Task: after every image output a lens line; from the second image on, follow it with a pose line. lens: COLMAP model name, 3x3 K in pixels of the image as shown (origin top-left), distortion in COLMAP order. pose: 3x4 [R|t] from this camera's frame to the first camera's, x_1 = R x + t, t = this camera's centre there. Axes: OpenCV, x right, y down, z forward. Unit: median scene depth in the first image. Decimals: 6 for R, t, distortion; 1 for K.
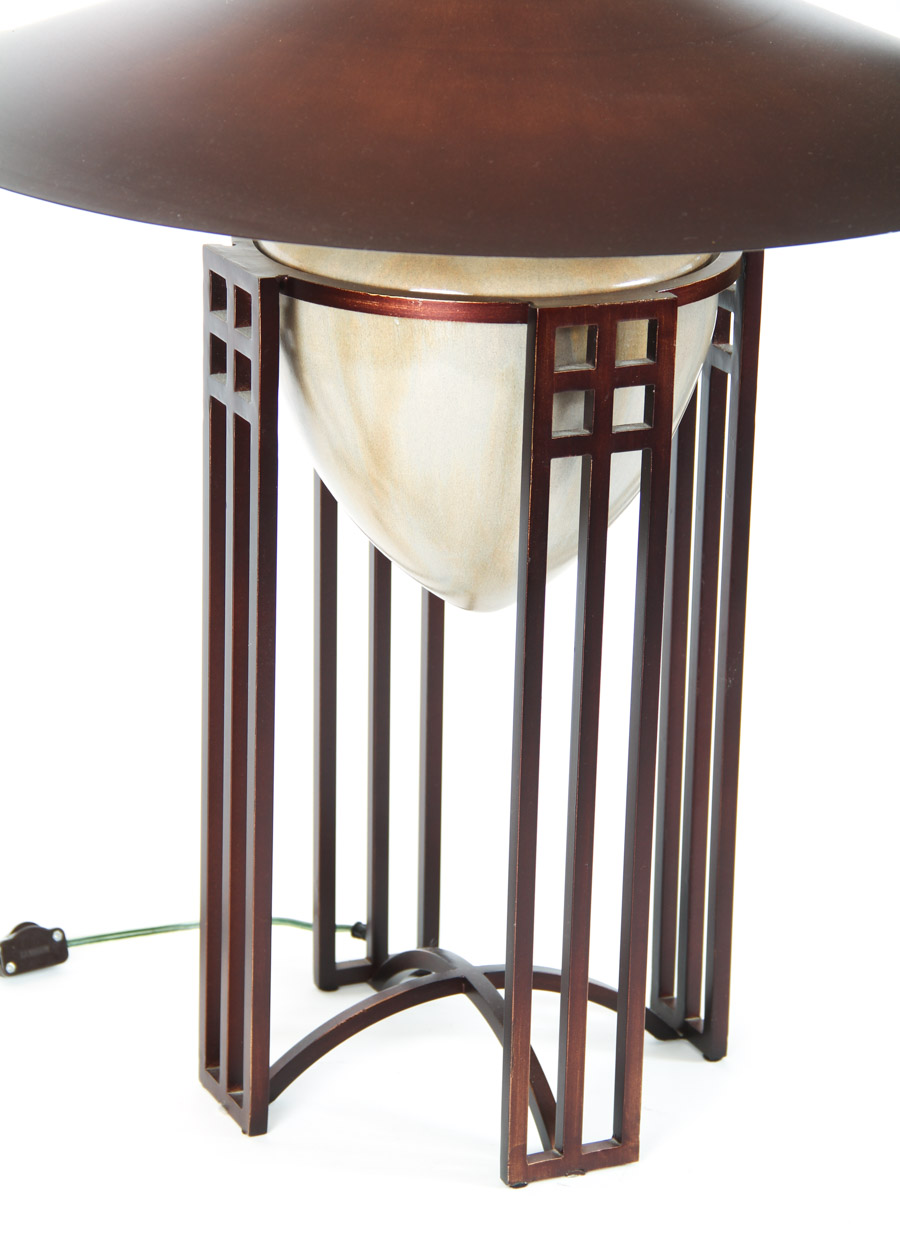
lens RADIAL K [[3925.7, 0, 451.8], [0, 3925.7, 632.0], [0, 0, 1]] dist [0.707498, 0.000000]
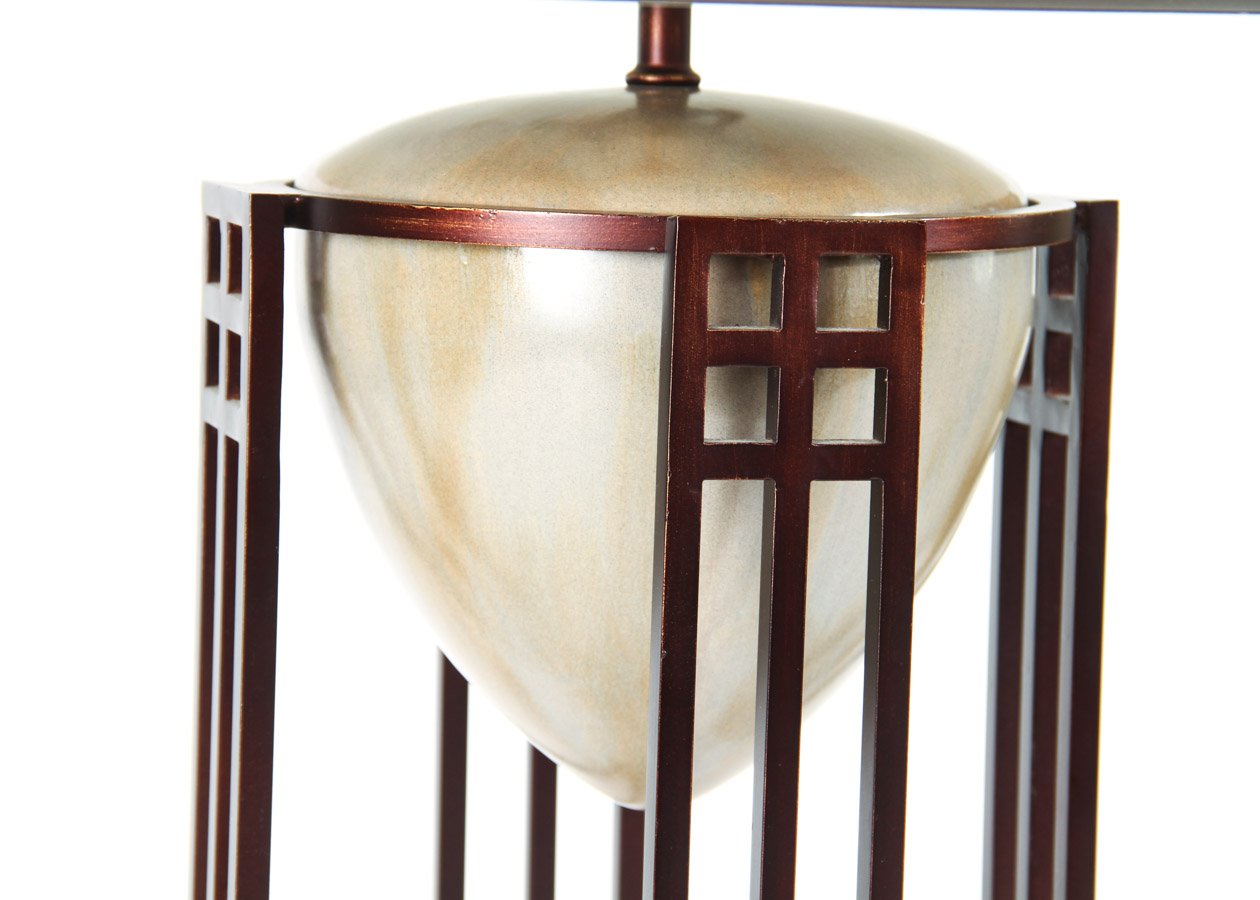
lens RADIAL K [[4053.6, 0, 633.6], [0, 4053.6, 449.7], [0, 0, 1]] dist [0.543628, 0.000000]
pose [[0.990581, 0.019397, -0.135545, 0.096475], [-0.047761, 0.976689, -0.209278, 0.078613], [0.128326, 0.213780, 0.968416, 0.405540]]
